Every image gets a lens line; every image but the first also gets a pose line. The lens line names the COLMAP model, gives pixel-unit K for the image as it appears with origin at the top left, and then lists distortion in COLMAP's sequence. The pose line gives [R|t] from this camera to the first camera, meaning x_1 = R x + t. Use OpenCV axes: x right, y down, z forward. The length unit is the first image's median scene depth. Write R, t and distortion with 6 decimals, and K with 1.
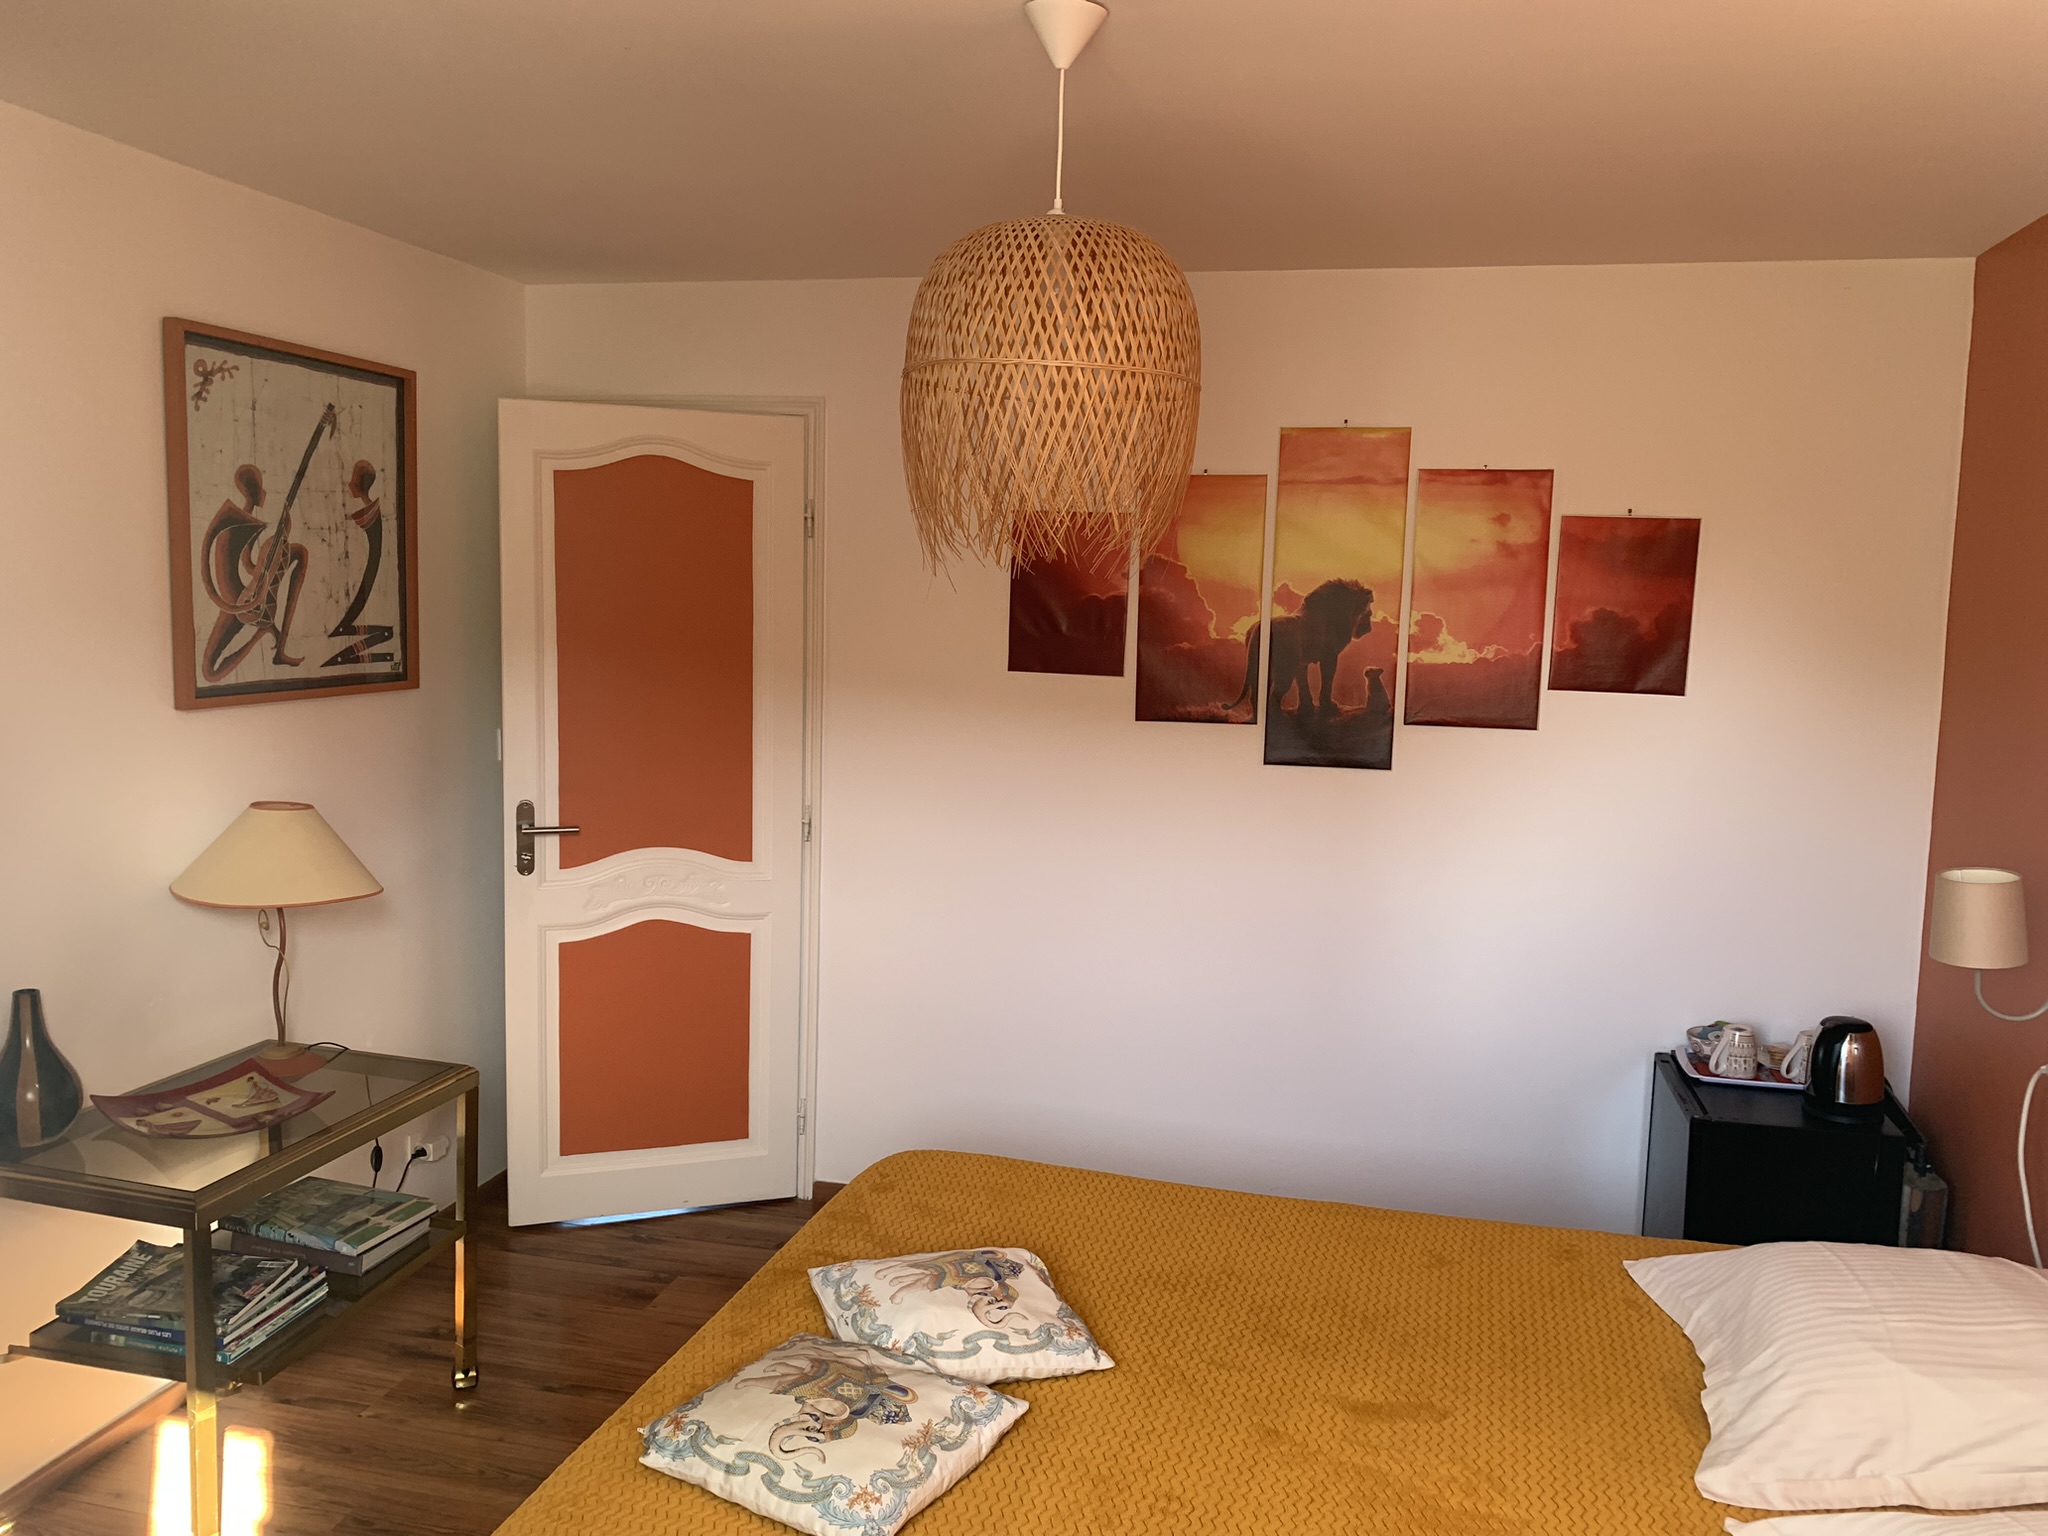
lens RADIAL K [[1556.5, 0, 1017.6], [0, 1556.5, 780.3], [0, 0, 1]] dist [0.039372, -0.047535]
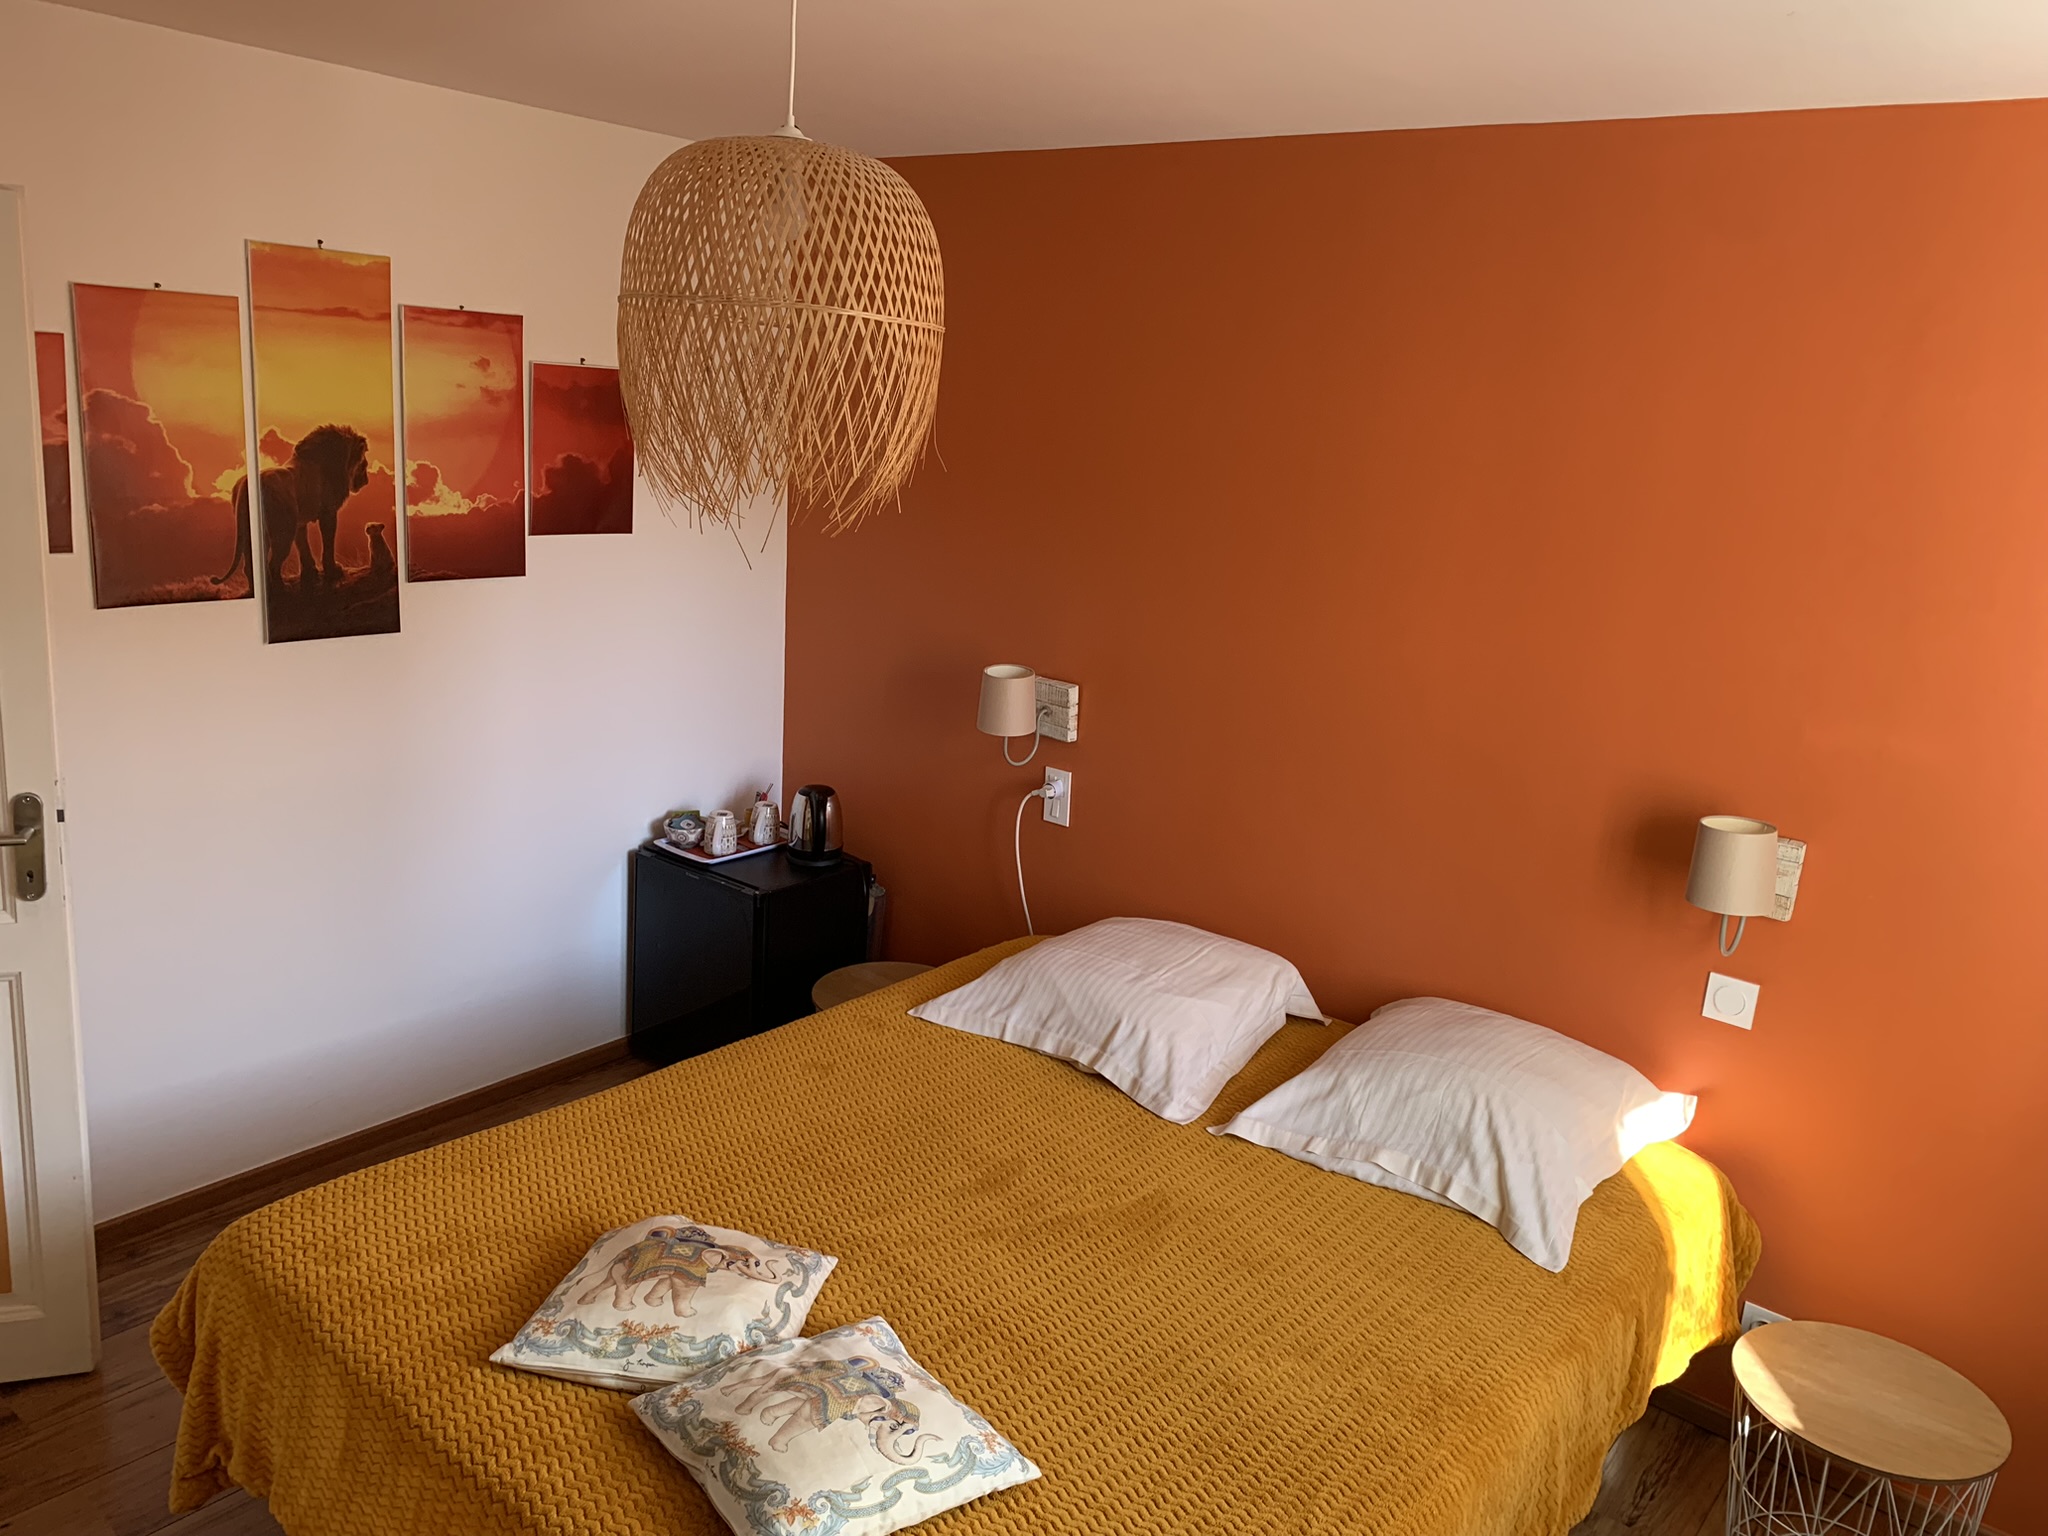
lens RADIAL K [[1556.5, 0, 1023.9], [0, 1556.5, 754.8], [0, 0, 1]] dist [0.039372, -0.047535]
pose [[0.429924, -0.201509, 0.880090, -0.452302], [0.057661, 0.978913, 0.195969, -0.099166], [-0.901022, -0.033505, 0.432478, 0.260016]]
